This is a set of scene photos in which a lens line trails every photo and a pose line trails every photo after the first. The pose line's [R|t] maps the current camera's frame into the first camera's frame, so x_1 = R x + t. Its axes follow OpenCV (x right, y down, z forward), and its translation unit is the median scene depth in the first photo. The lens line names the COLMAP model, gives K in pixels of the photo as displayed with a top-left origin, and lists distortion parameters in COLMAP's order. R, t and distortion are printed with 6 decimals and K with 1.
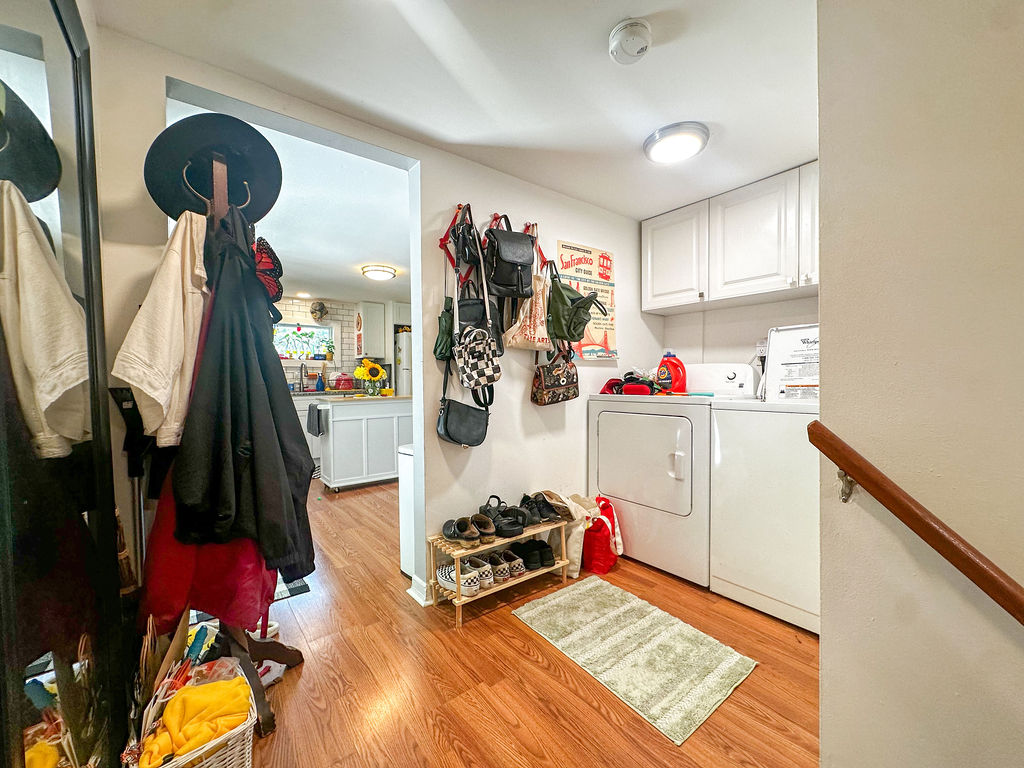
lens RADIAL K [[406.5, 0, 517.4], [0, 406.5, 385.9], [0, 0, 1]] dist [-0.007459, 0.000775]
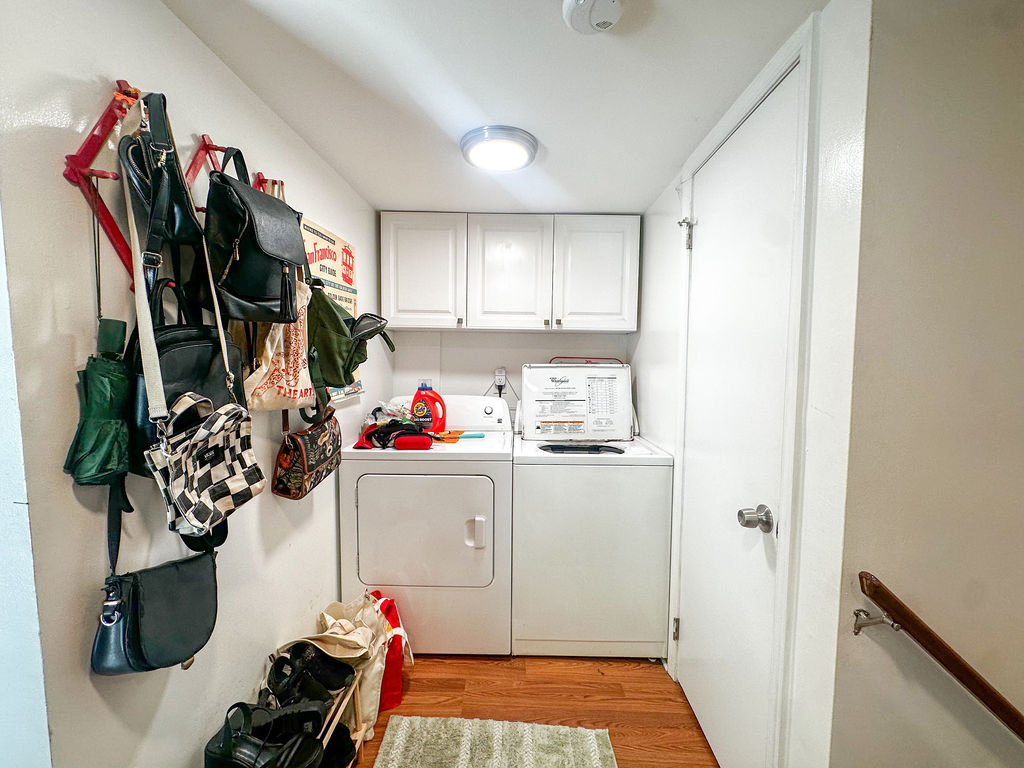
lens RADIAL K [[406.5, 0, 515.0], [0, 406.5, 385.9], [0, 0, 1]] dist [-0.007459, 0.000775]
pose [[0.624210, -0.043295, 0.780056, -0.214190], [-0.005481, 0.998196, 0.059788, -0.165435], [-0.781238, -0.041596, 0.622846, 0.416868]]
